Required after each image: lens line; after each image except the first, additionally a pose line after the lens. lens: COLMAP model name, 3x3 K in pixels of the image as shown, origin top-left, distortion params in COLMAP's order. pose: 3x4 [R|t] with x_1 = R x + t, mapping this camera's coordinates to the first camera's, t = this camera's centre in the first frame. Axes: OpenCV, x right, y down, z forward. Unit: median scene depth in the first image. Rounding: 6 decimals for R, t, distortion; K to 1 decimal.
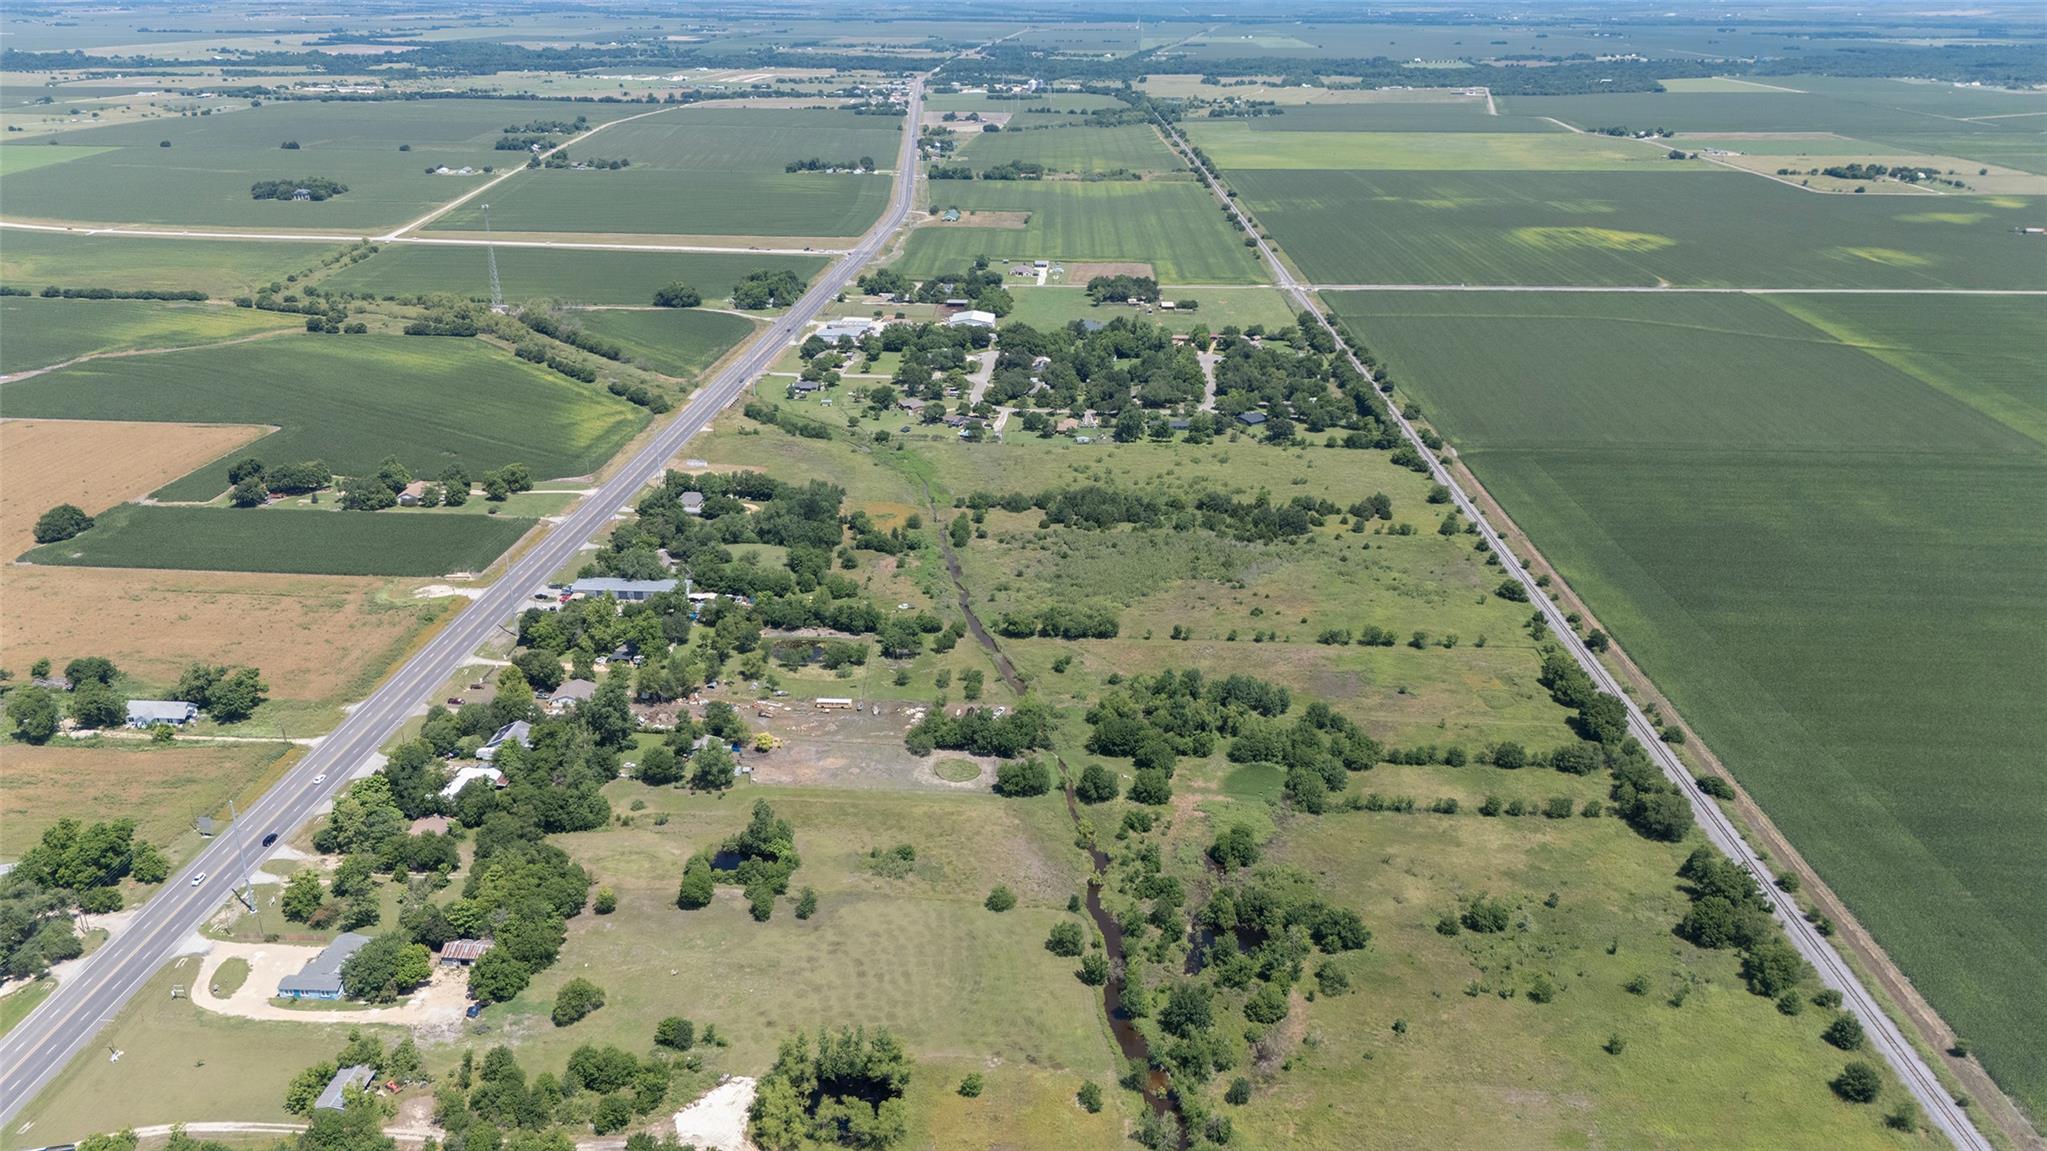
lens RADIAL K [[1503.9, 0, 1023.0], [0, 1503.9, 590.5], [0, 0, 1]] dist [0.076859, -0.073528]
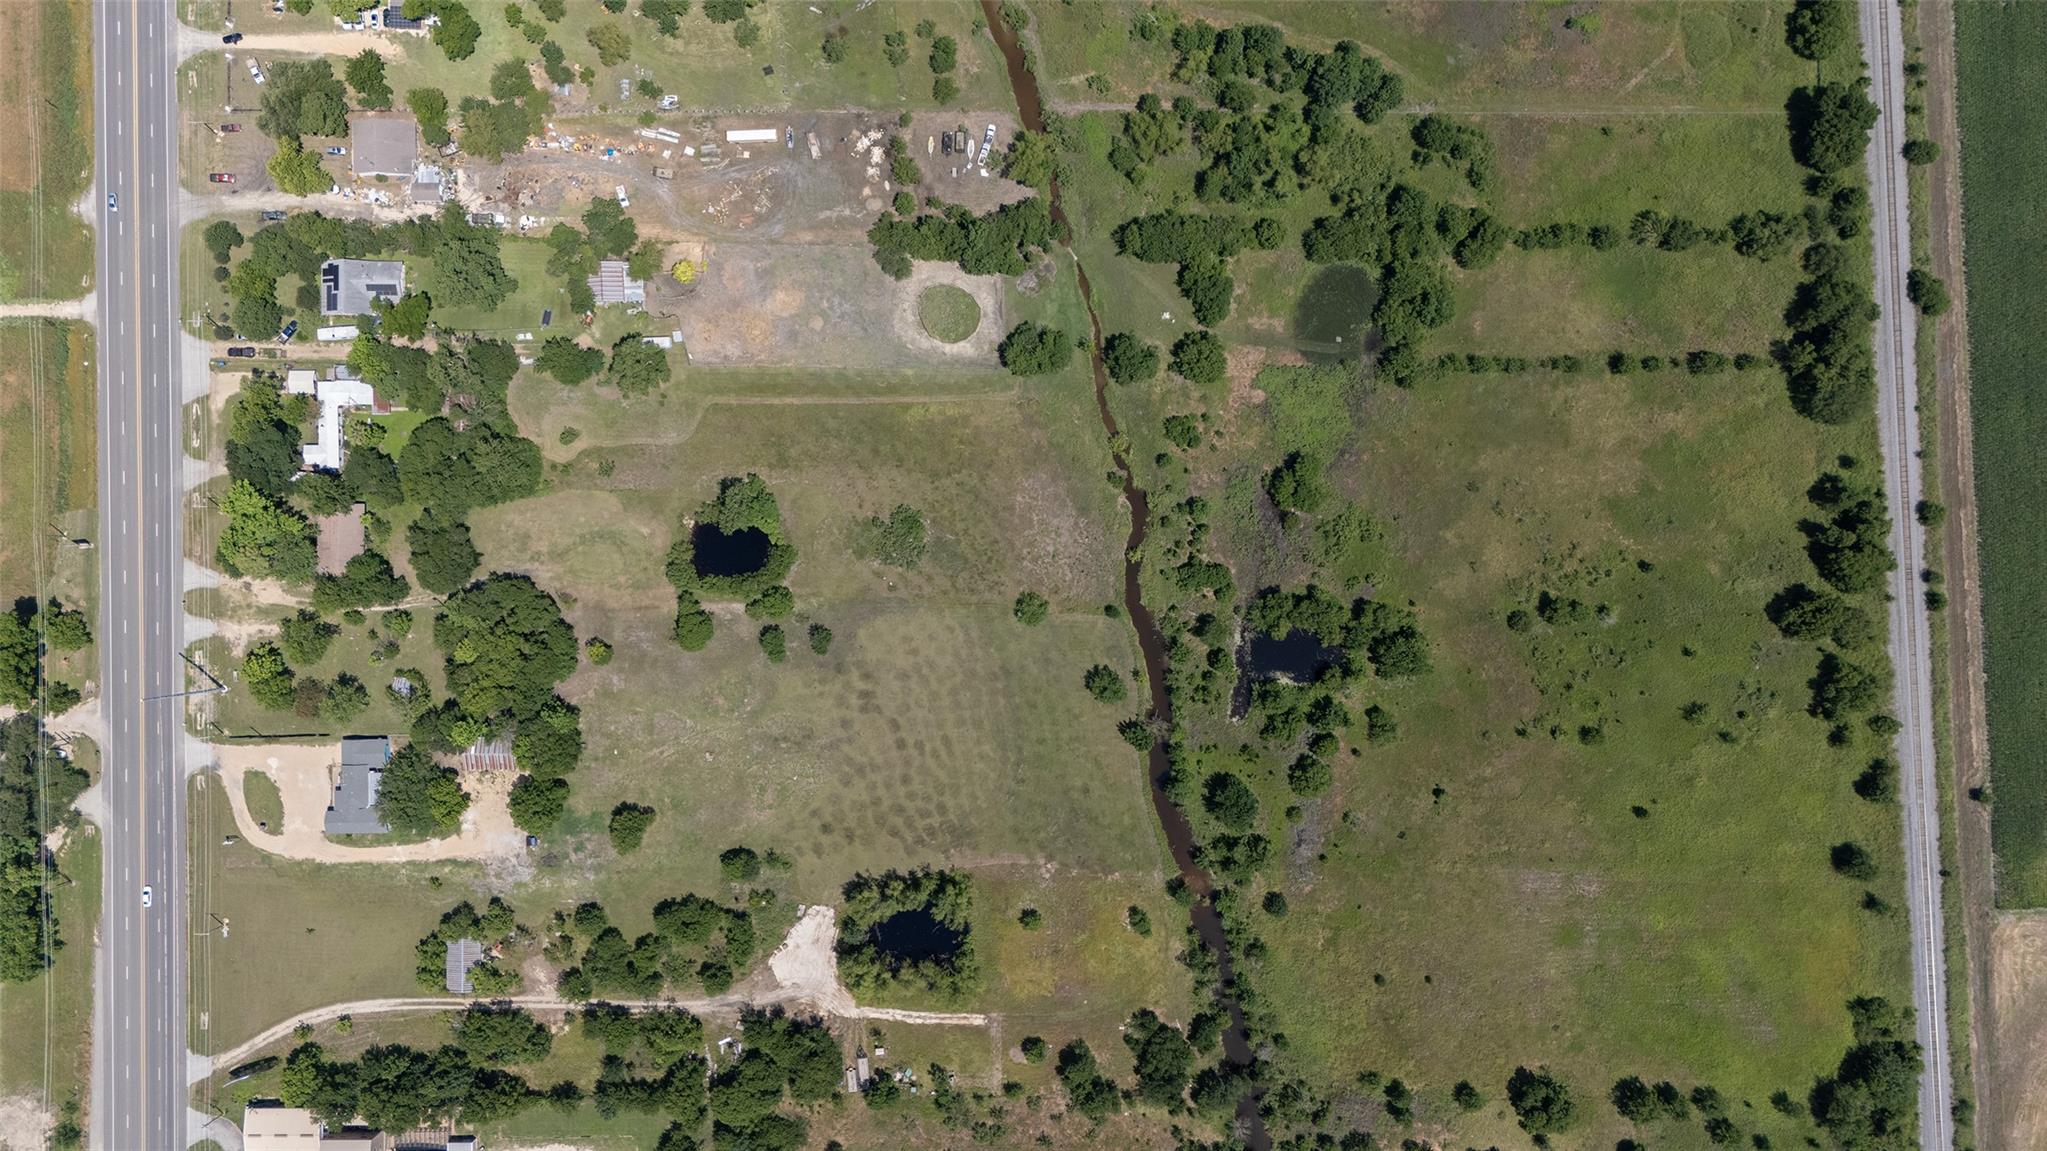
lens RADIAL K [[1503.9, 0, 1031.4], [0, 1503.9, 574.3], [0, 0, 1]] dist [0.076859, -0.073528]
pose [[0.997079, -0.073463, -0.020878, 0.005675], [0.046312, 0.364213, 0.930164, -0.648863], [-0.060729, -0.928414, 0.366551, 0.697729]]
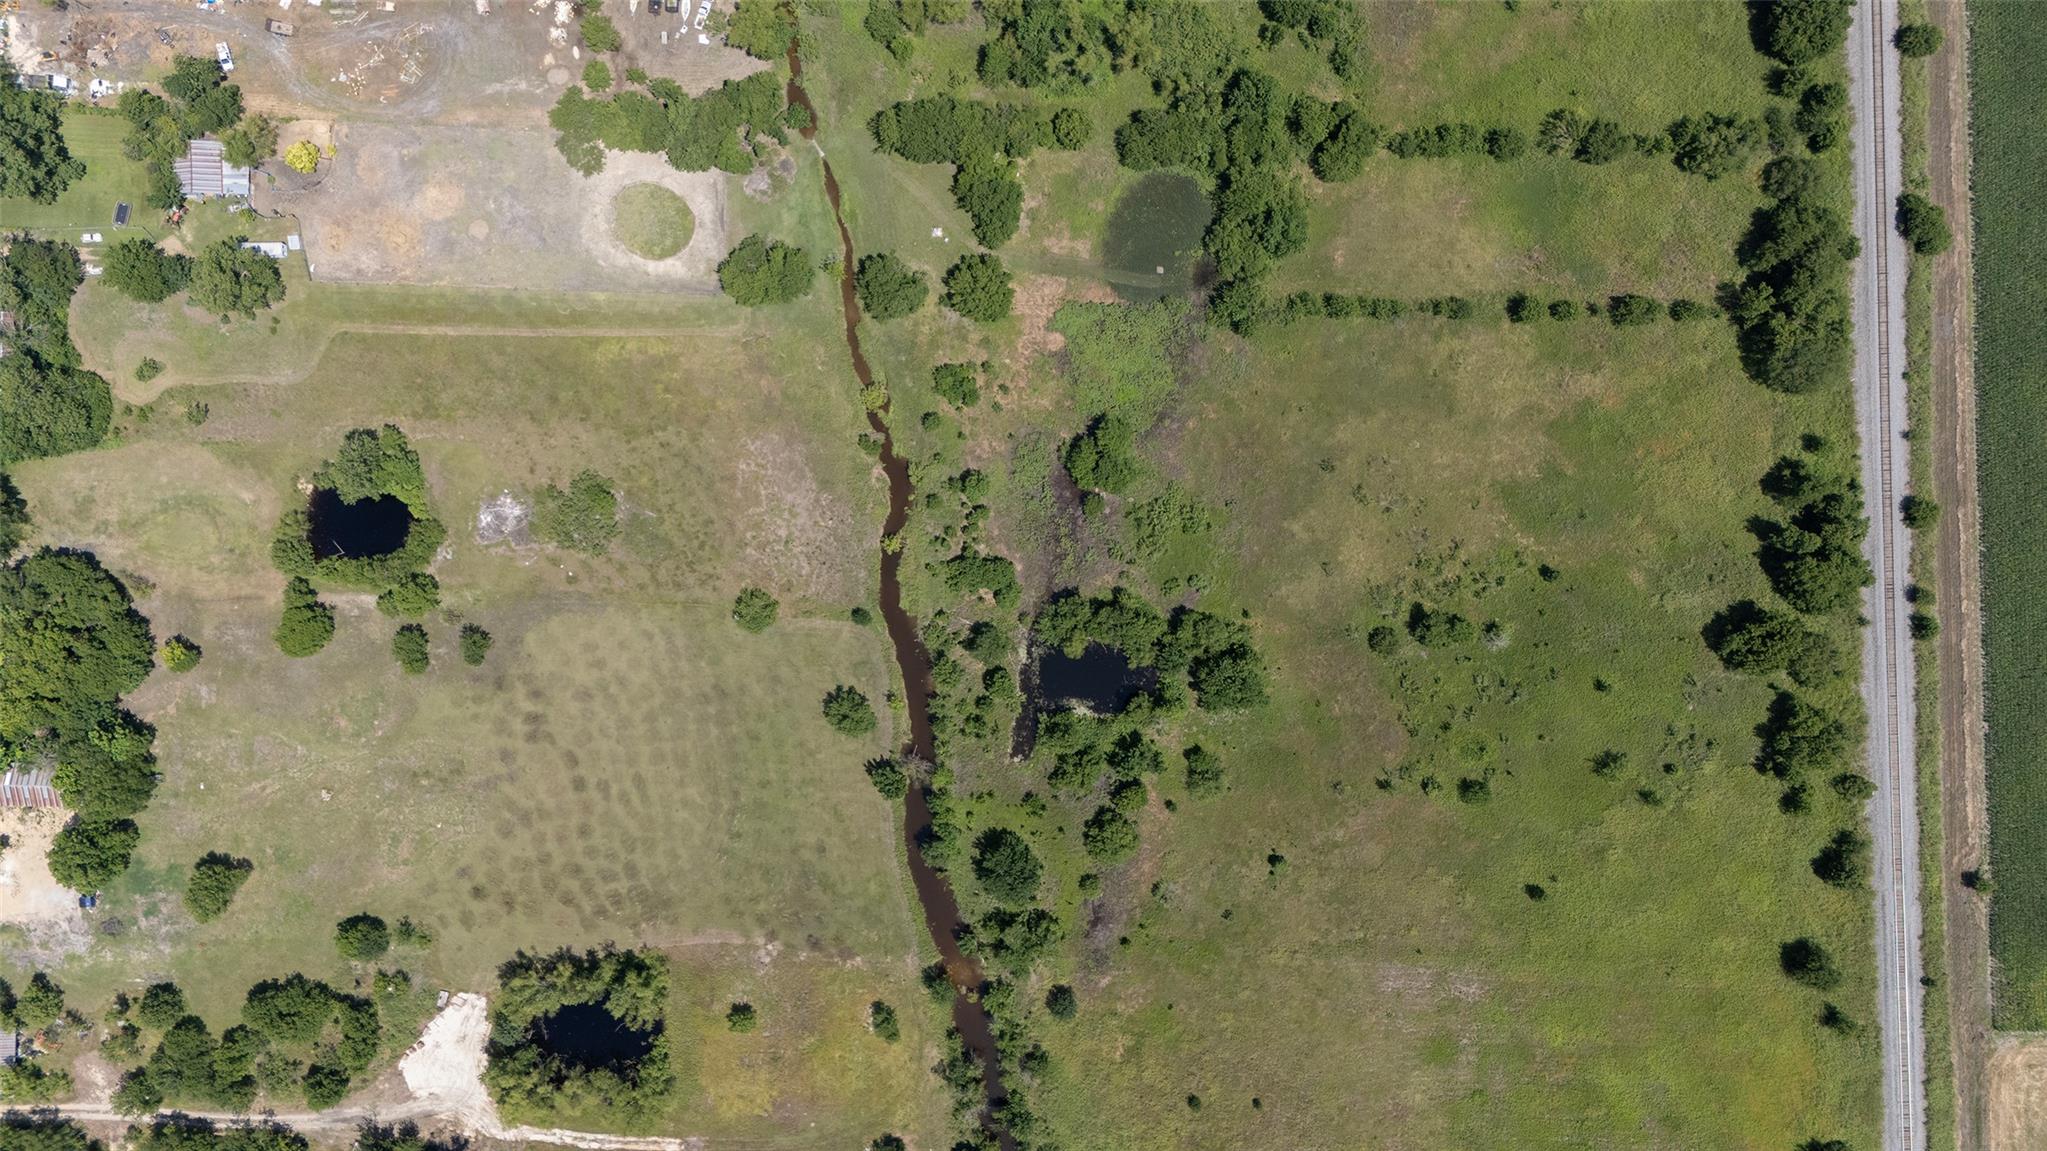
lens RADIAL K [[1503.9, 0, 1028.2], [0, 1503.9, 573.5], [0, 0, 1]] dist [0.076859, -0.073528]
pose [[0.998551, -0.050919, -0.017407, 0.125629], [0.034852, 0.365489, 0.930163, -0.446580], [-0.041001, -0.929422, 0.366734, 0.766397]]
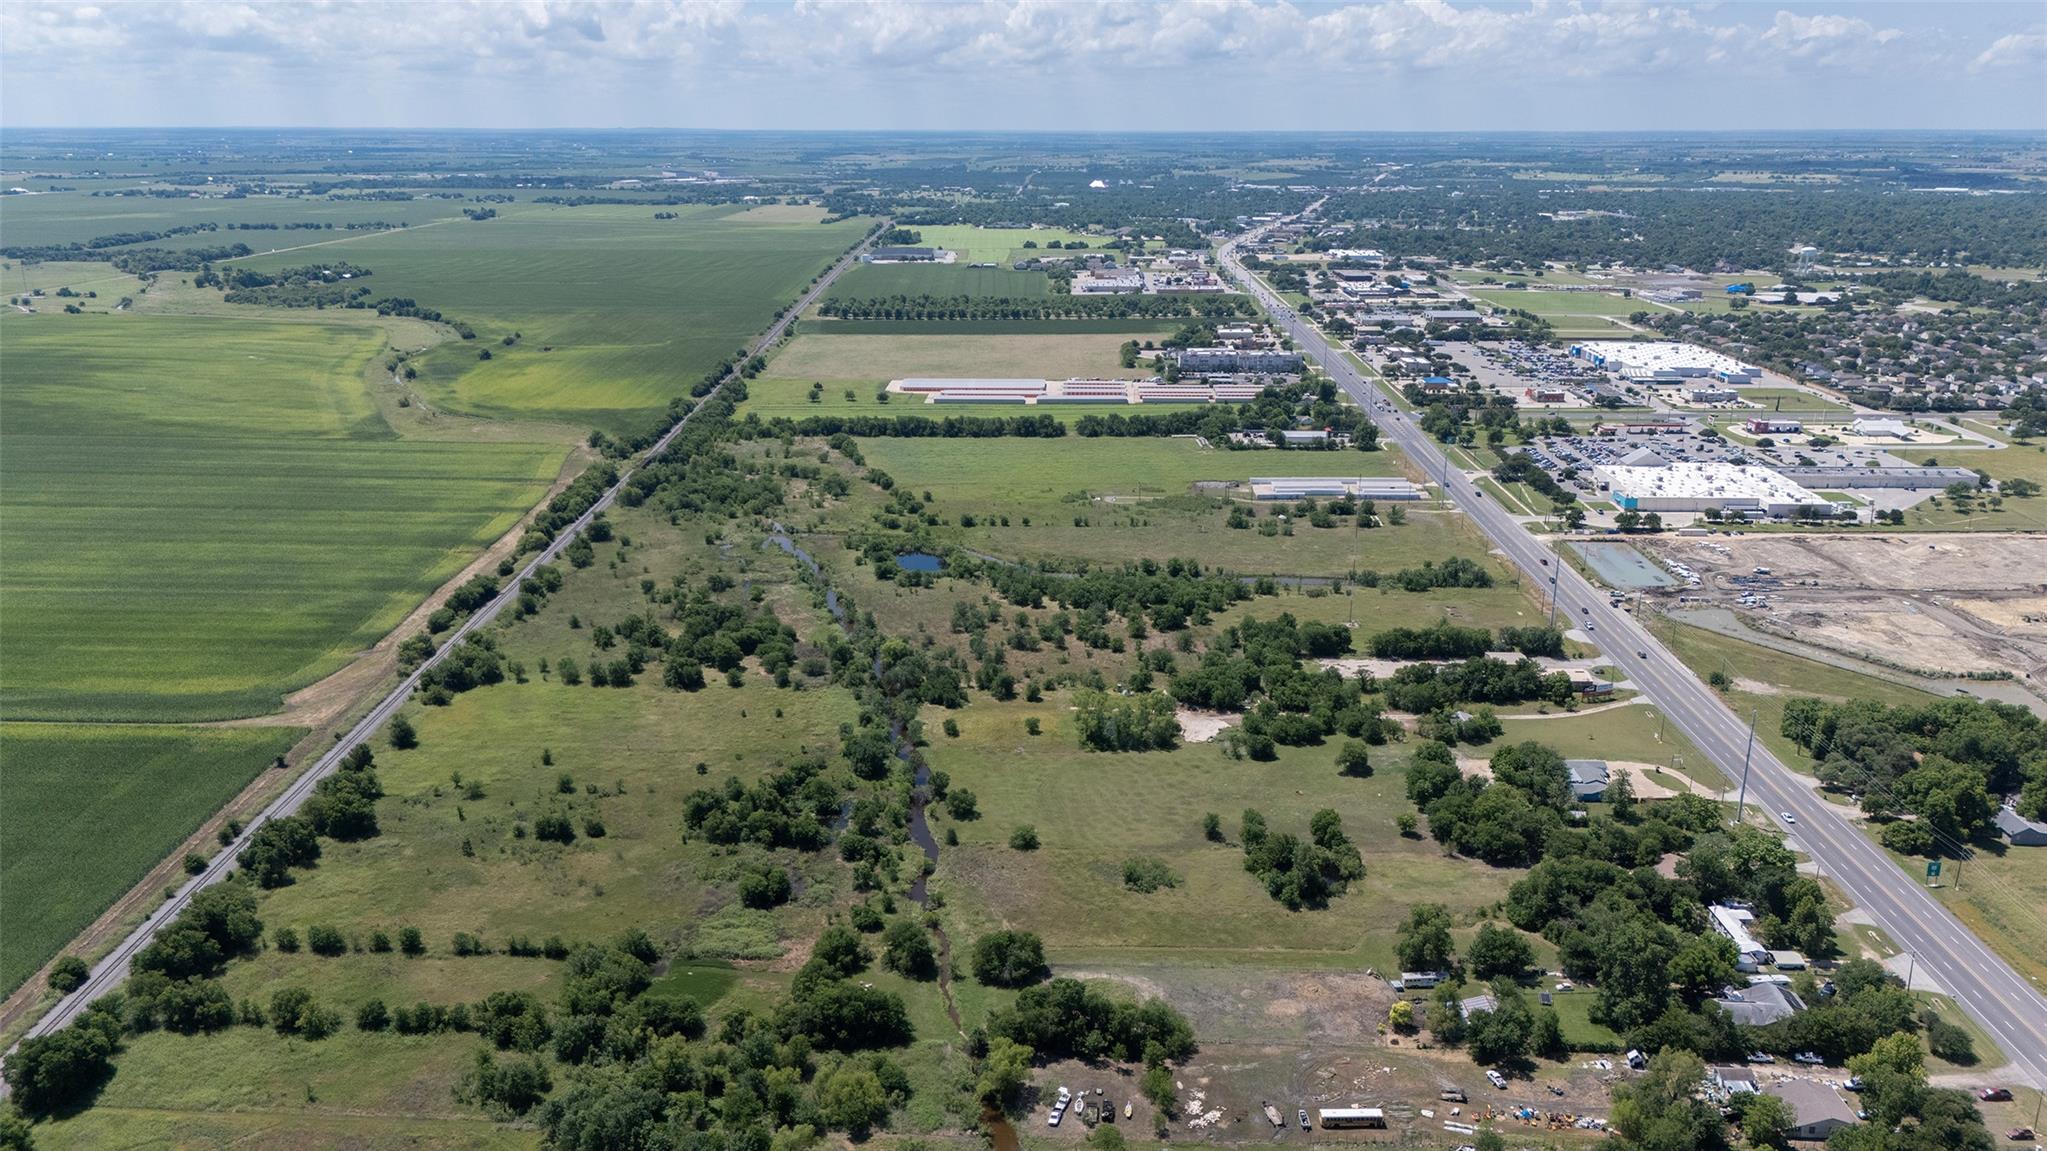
lens RADIAL K [[1503.9, 0, 1019.2], [0, 1503.9, 584.0], [0, 0, 1]] dist [0.076859, -0.073528]
pose [[-0.999365, 0.007732, -0.034769, 0.022304], [-0.015826, 0.778109, 0.627930, -0.563096], [0.031909, 0.628082, -0.777493, 1.691790]]
